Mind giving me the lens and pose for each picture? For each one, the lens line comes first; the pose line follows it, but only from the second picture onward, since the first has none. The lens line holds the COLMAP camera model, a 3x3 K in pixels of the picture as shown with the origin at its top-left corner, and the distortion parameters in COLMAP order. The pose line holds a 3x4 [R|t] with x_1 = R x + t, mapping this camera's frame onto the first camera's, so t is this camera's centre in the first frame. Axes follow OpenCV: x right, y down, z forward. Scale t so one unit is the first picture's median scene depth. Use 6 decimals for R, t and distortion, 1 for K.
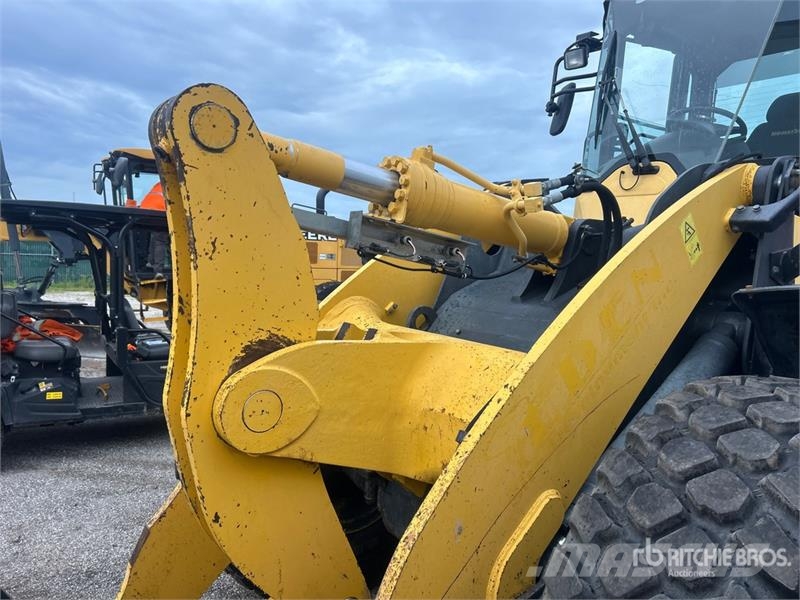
lens RADIAL K [[613.6, 0, 410.3], [0, 613.6, 299.7], [0, 0, 1]] dist [0.105774, -0.183269]
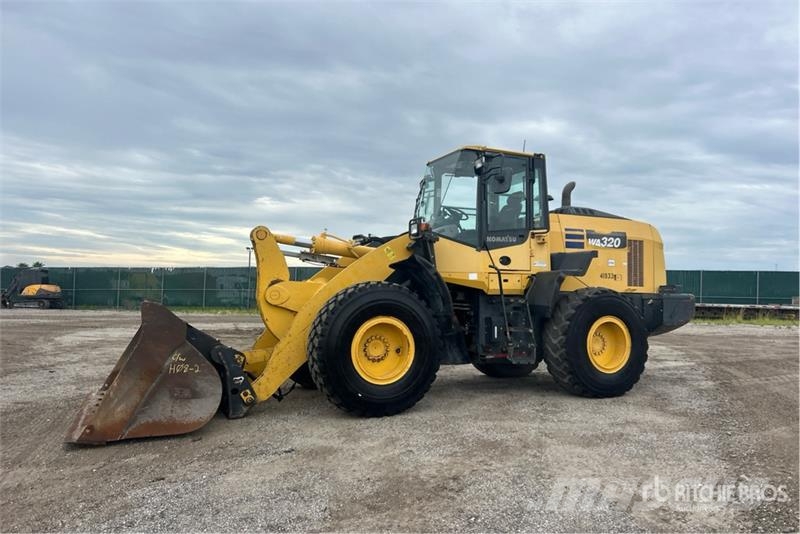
lens RADIAL K [[608.7, 0, 405.8], [0, 608.7, 266.9], [0, 0, 1]] dist [0.112775, -0.138816]
pose [[0.976226, -0.061364, -0.207888, 1.229393], [0.033642, 0.990362, -0.134354, 0.455714], [0.214129, 0.124166, 0.968882, -2.389233]]
